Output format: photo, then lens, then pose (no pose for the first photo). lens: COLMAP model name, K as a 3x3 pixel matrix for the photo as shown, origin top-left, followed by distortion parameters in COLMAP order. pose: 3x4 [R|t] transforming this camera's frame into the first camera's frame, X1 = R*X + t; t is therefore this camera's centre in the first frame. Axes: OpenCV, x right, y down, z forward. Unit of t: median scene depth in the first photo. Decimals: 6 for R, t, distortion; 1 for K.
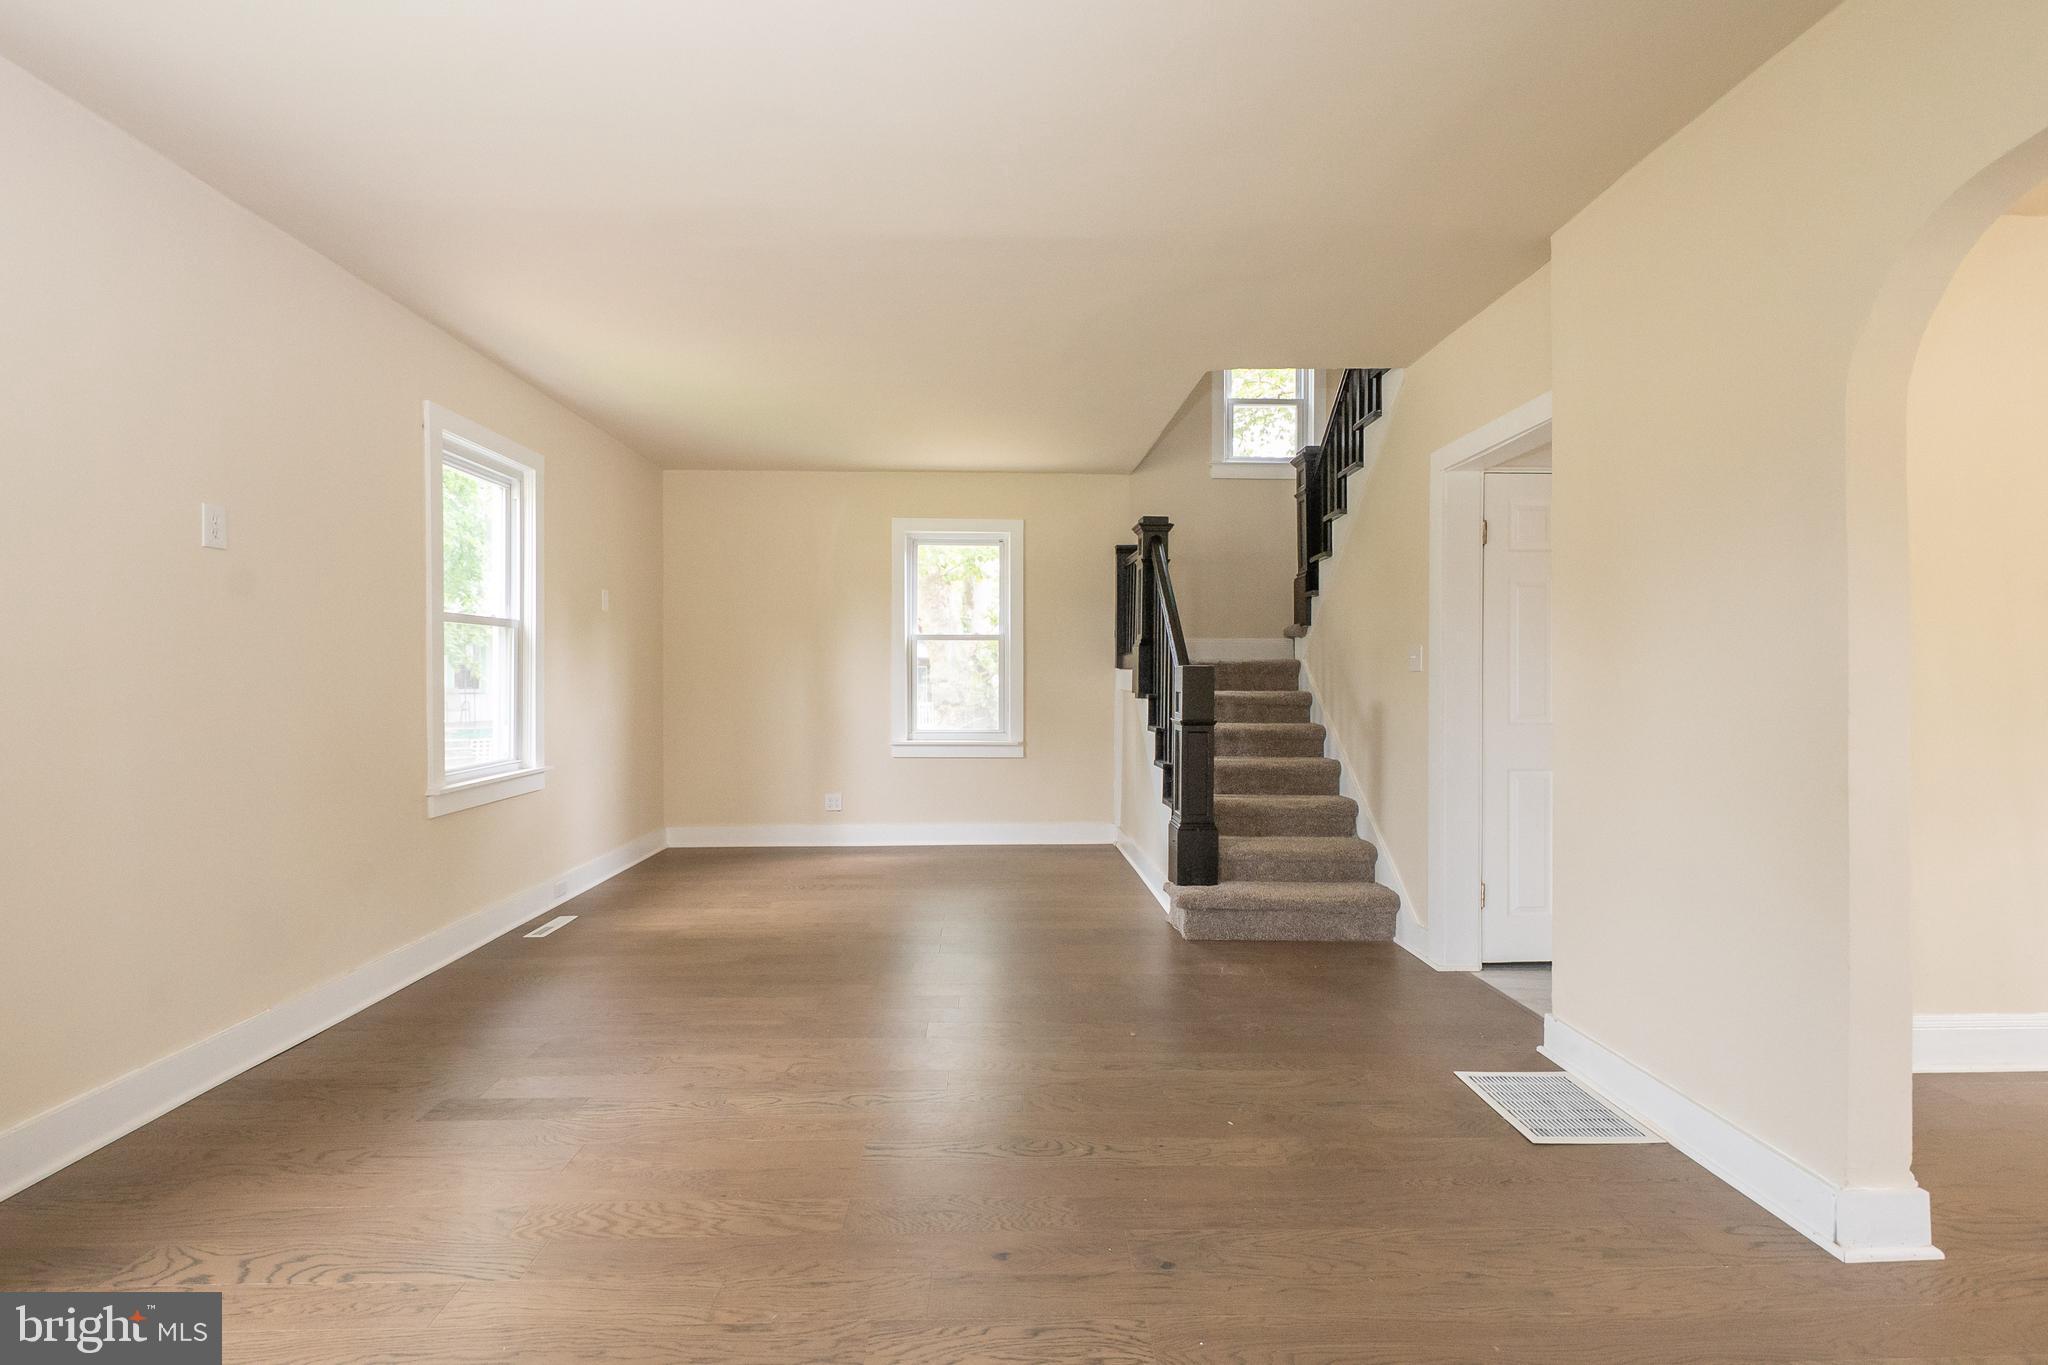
lens RADIAL K [[904.9, 0, 1015.2], [0, 904.9, 674.9], [0, 0, 1]] dist [0.011615, -0.009994]
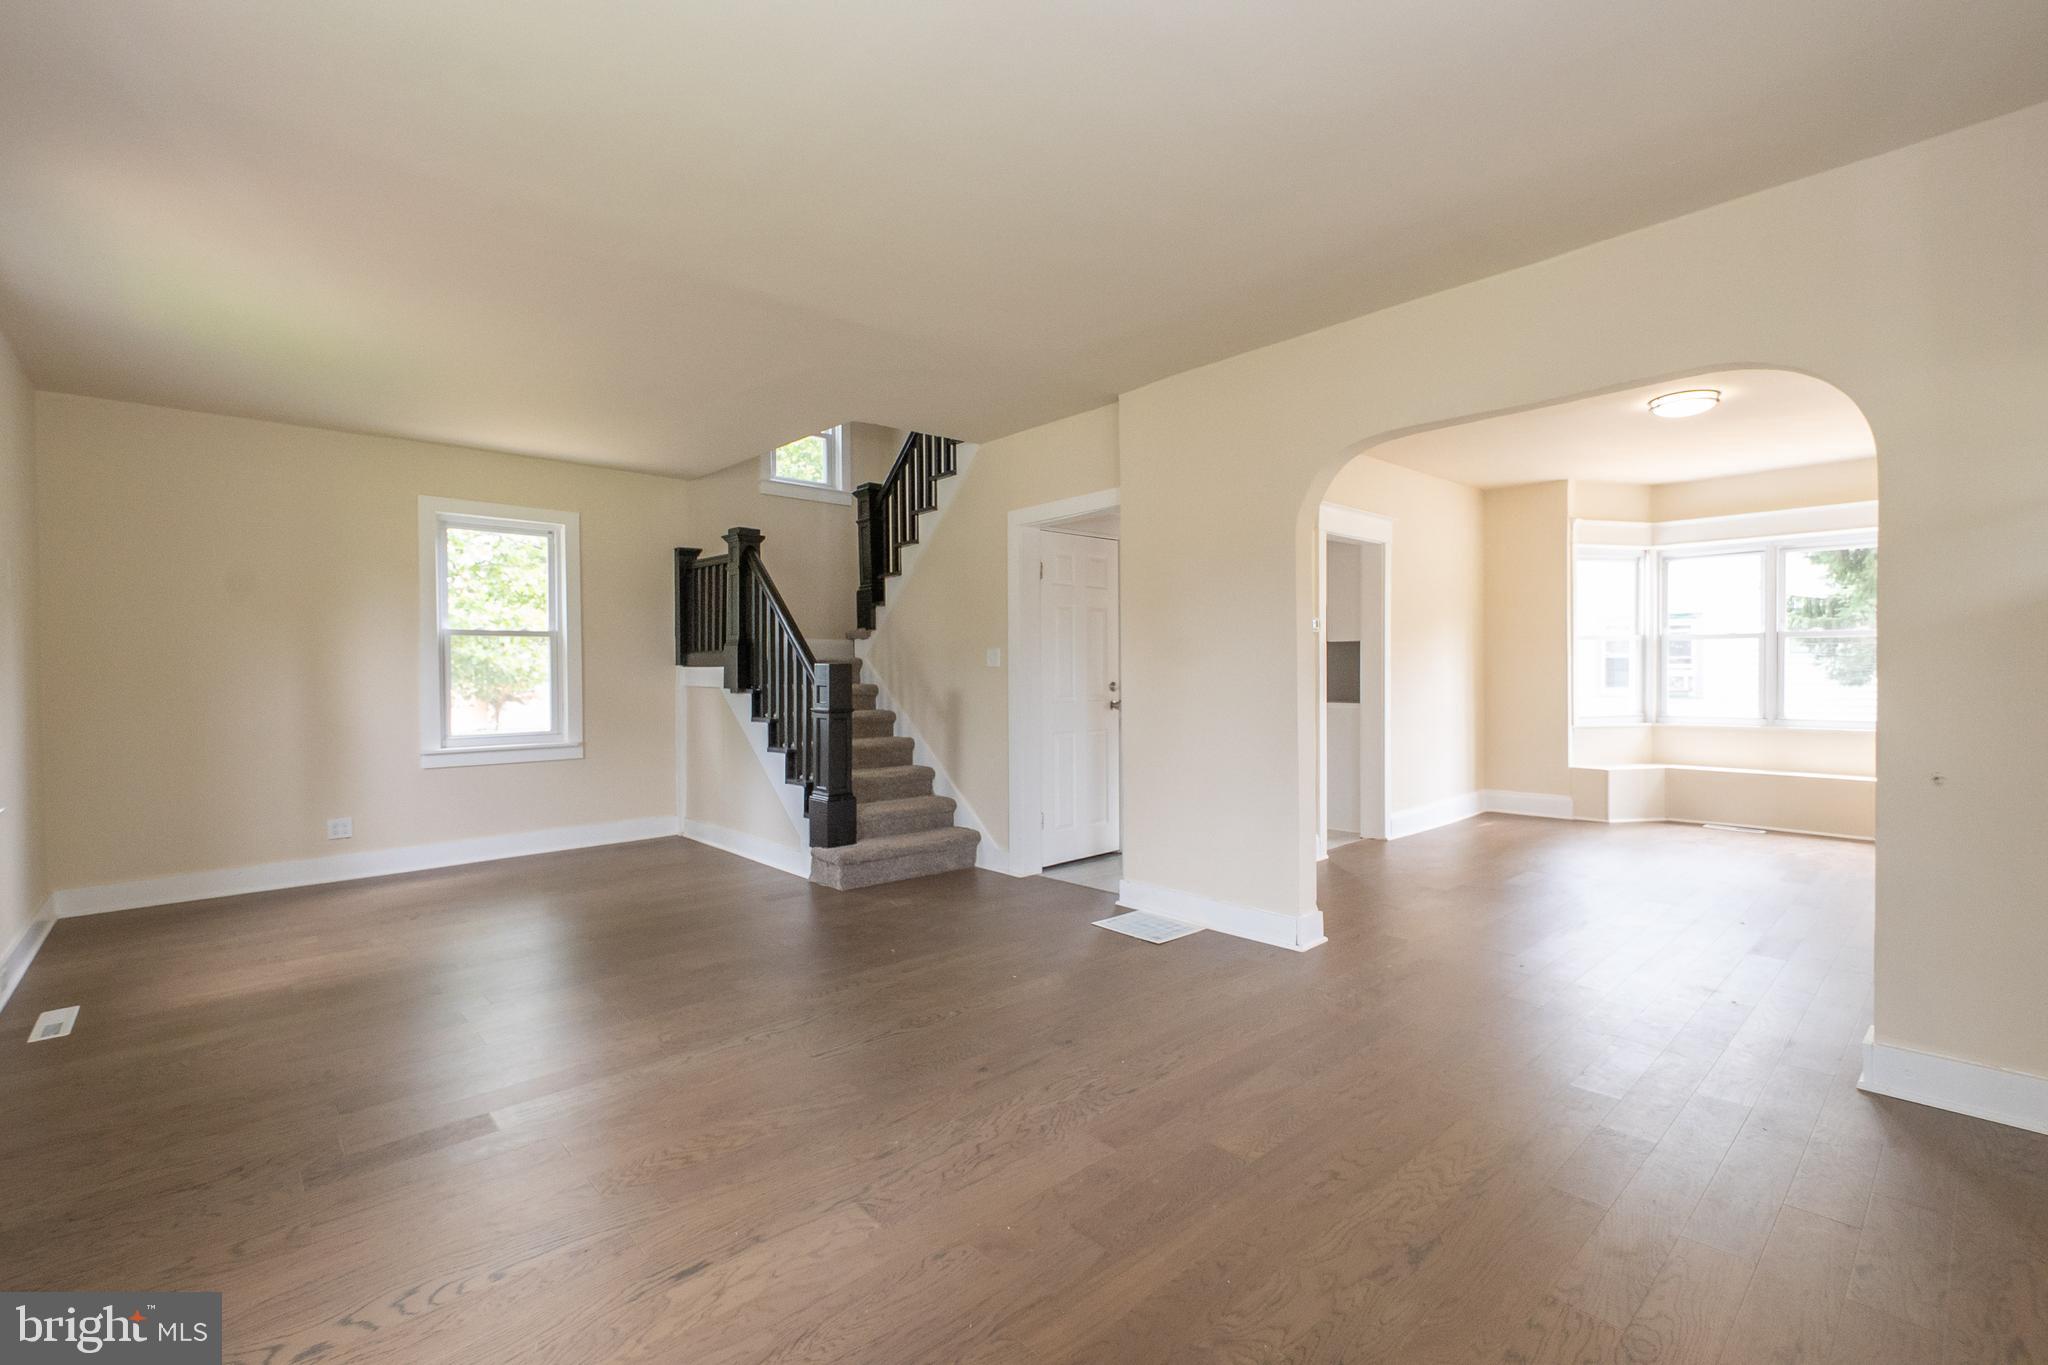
lens RADIAL K [[894.3, 0, 1027.2], [0, 894.3, 677.9], [0, 0, 1]] dist [0.010848, -0.008401]
pose [[0.755323, -0.014858, 0.655184, -0.344318], [0.008974, 0.999884, 0.012329, -0.003160], [-0.655291, -0.003433, 0.755369, -0.051986]]
